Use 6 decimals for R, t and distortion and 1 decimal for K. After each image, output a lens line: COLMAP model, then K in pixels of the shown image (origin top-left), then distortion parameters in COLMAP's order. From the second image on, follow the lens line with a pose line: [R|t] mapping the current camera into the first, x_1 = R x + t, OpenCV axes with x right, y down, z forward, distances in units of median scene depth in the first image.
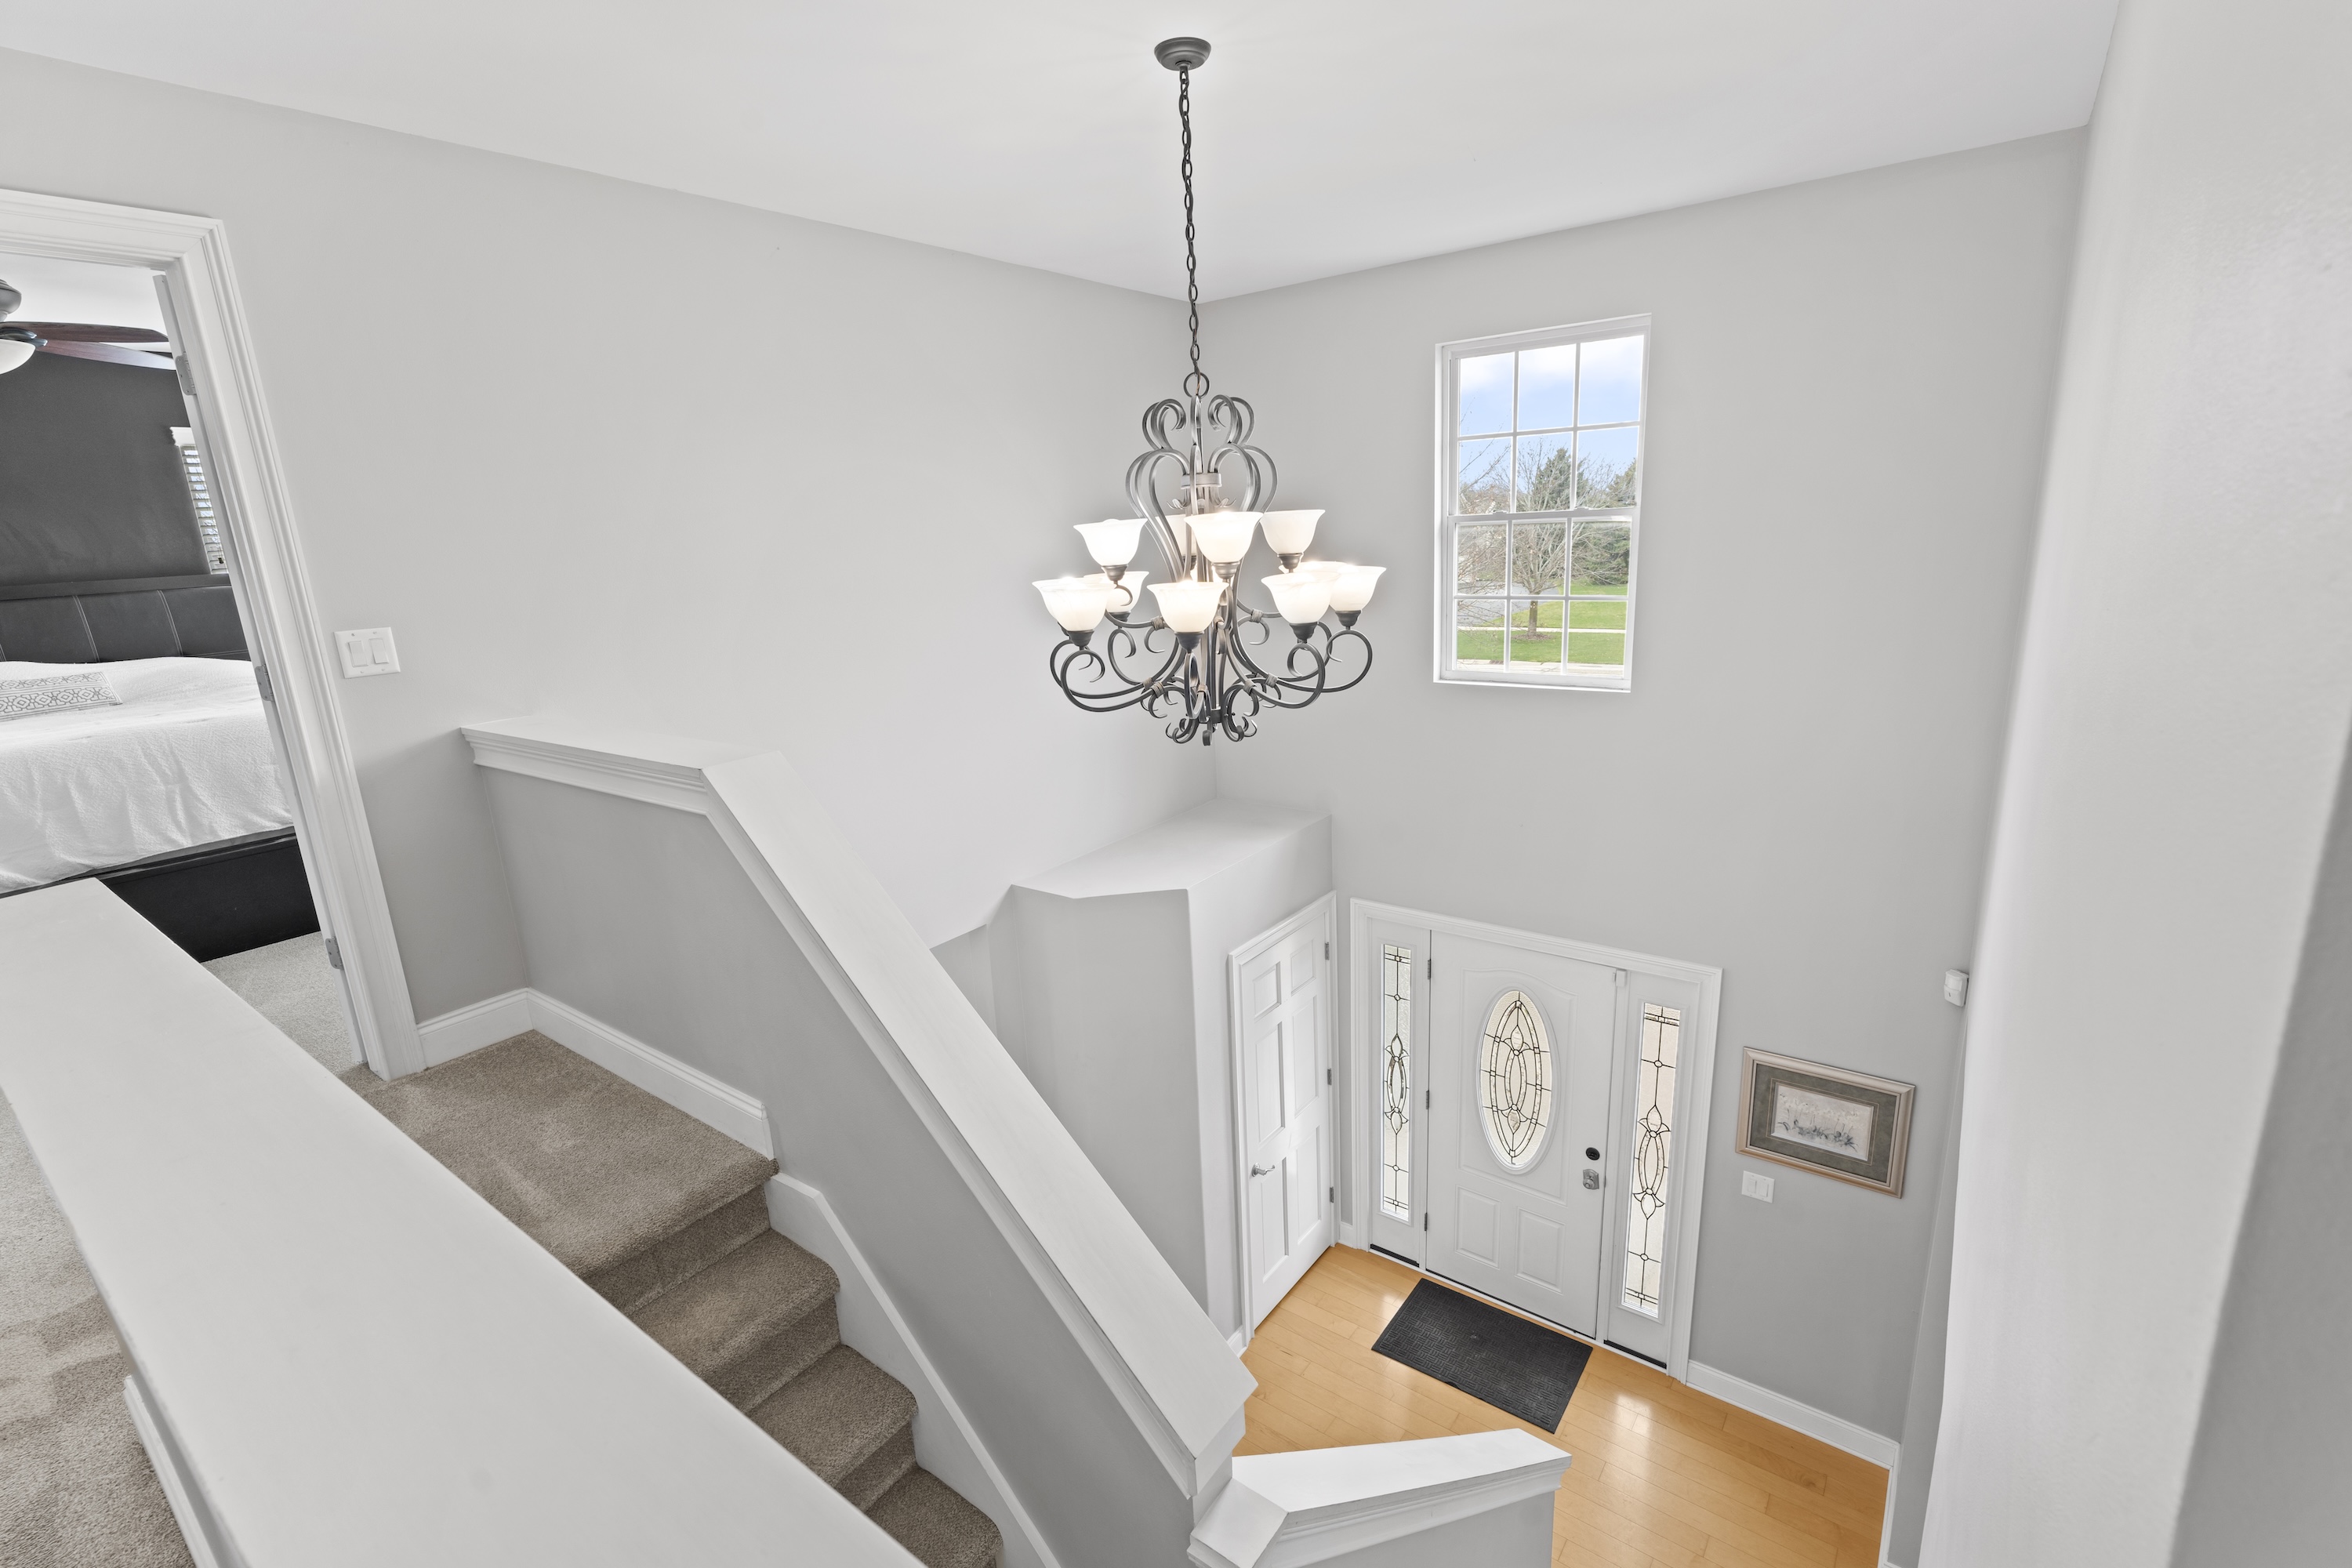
lens RADIAL K [[1069.6, 0, 1176.0], [0, 1069.6, 784.0], [0, 0, 1]] dist [0.001073, 0.000175]
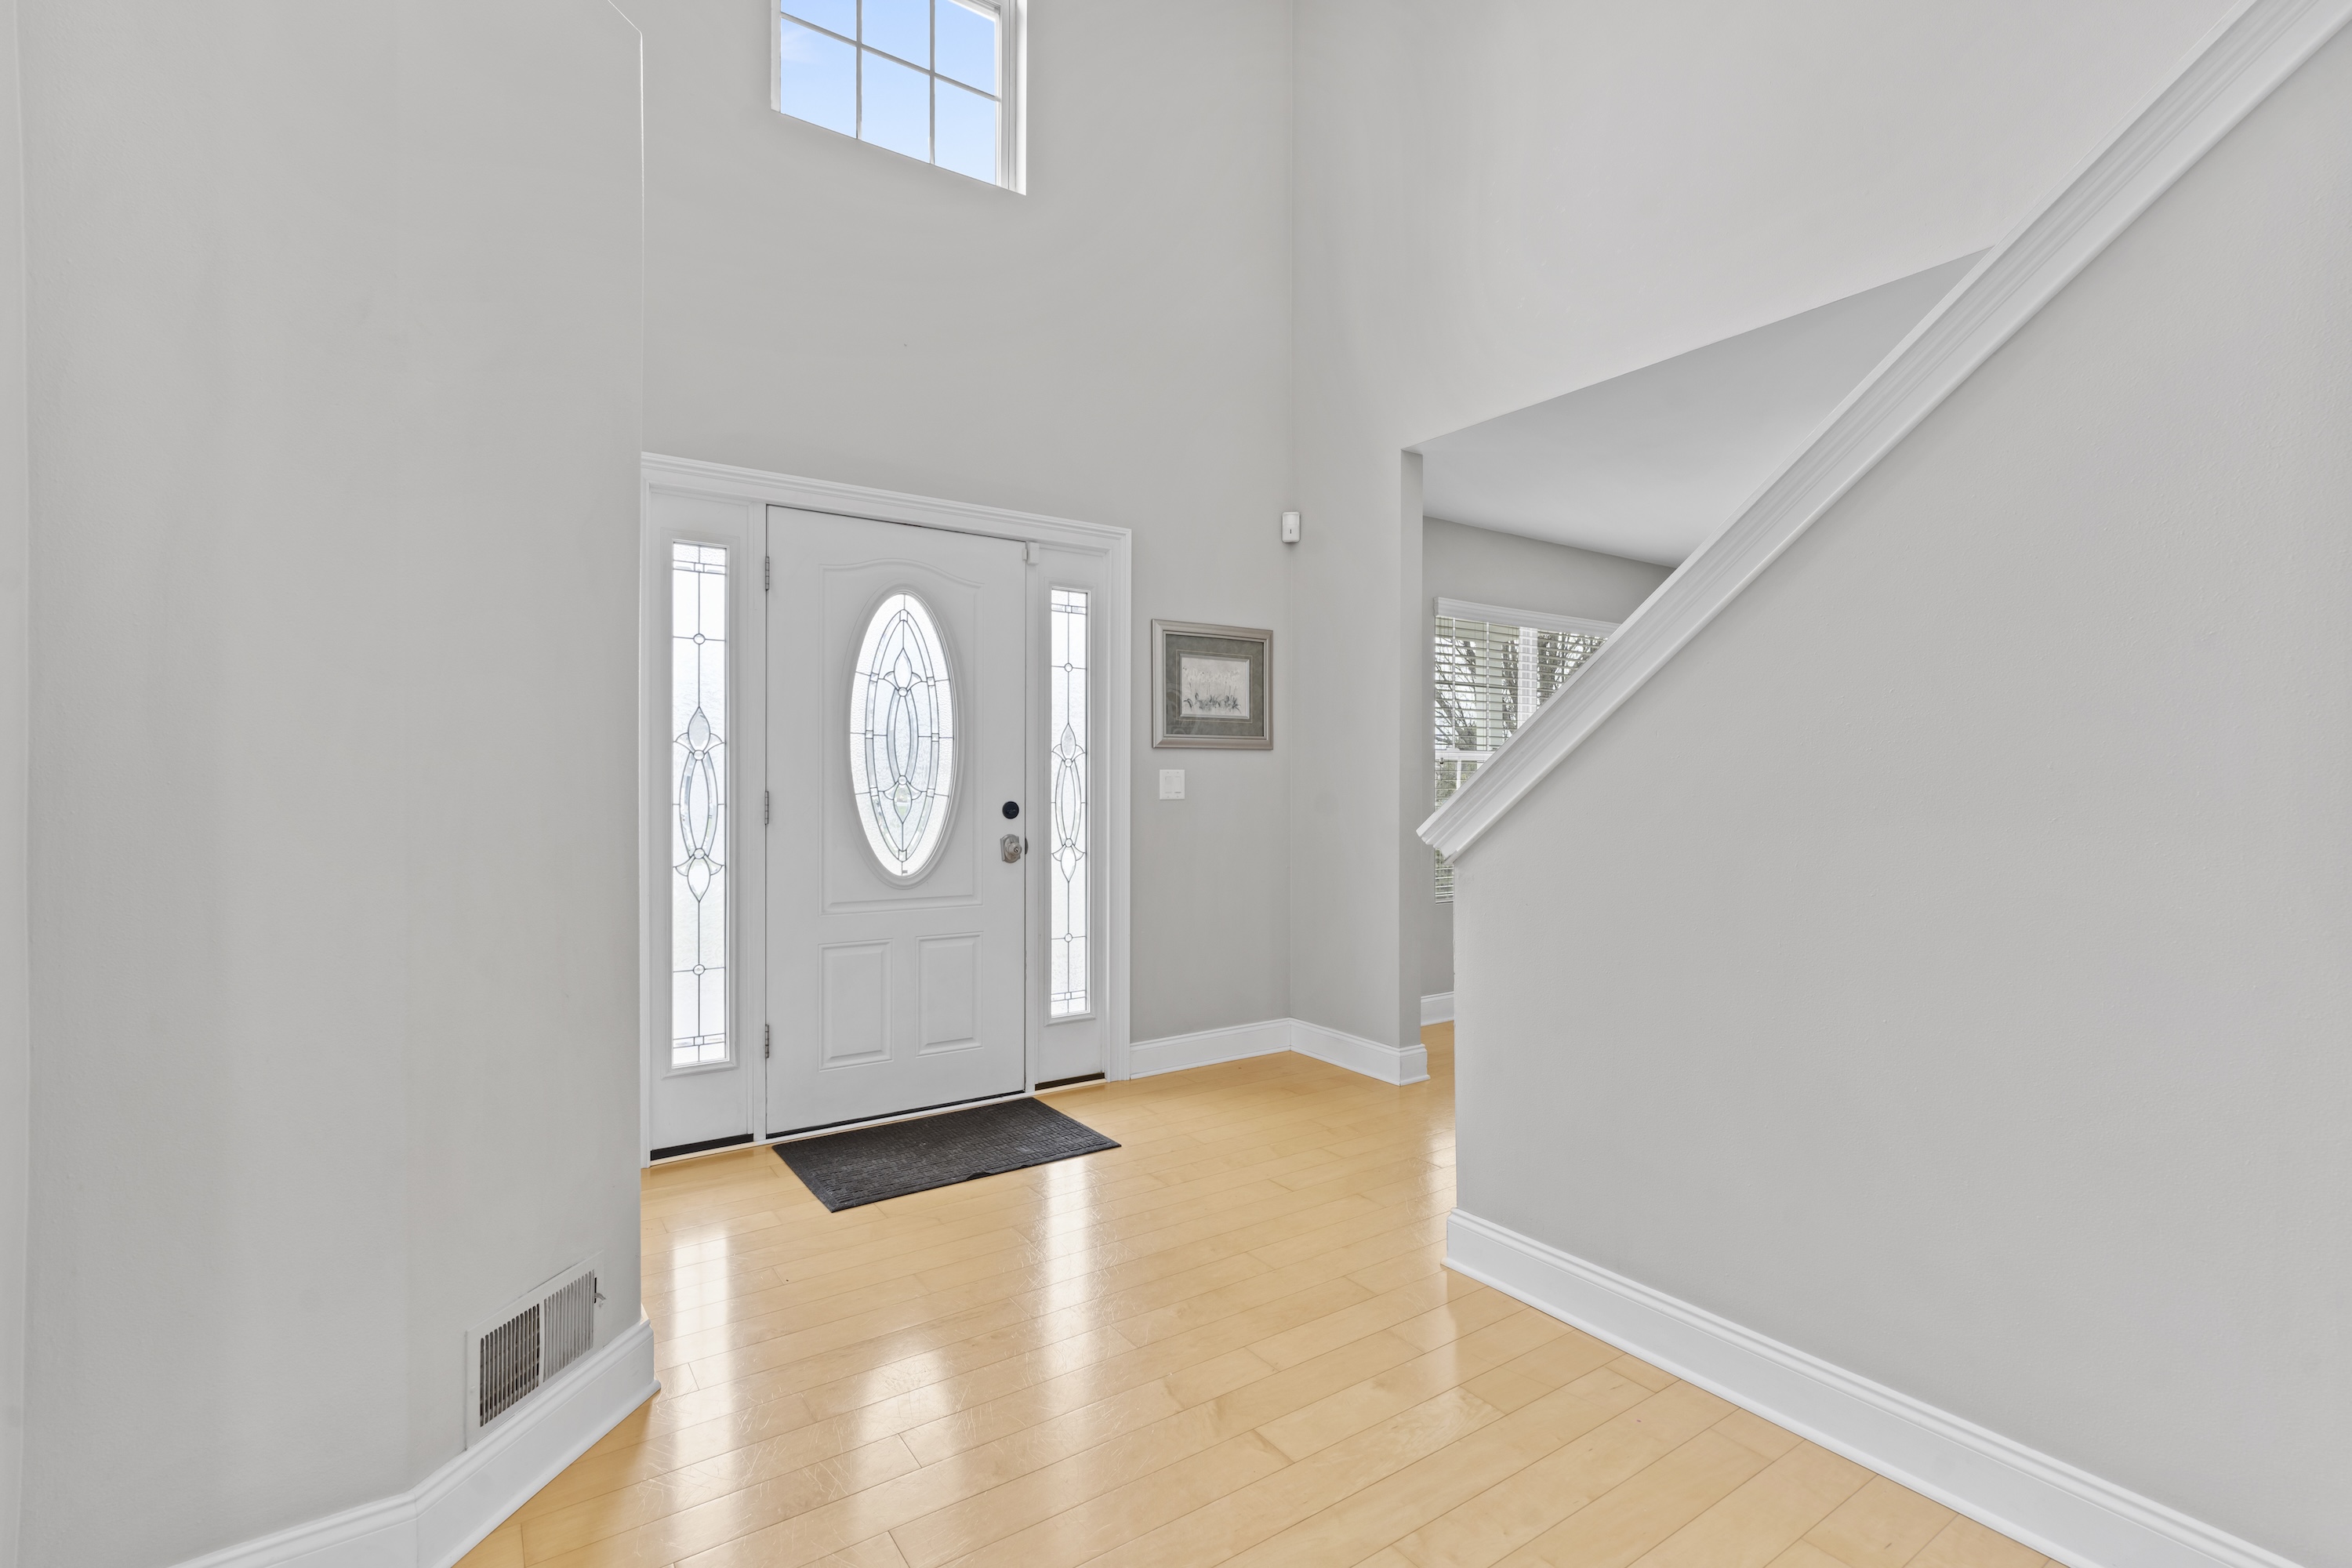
lens RADIAL K [[1069.6, 0, 1176.0], [0, 1069.6, 784.0], [0, 0, 1]] dist [0.001073, 0.000175]
pose [[0.308505, 0.047946, 0.950014, -0.318076], [0.214558, 0.969483, -0.118604, 0.482607], [-0.926709, 0.240423, 0.288803, 0.731032]]
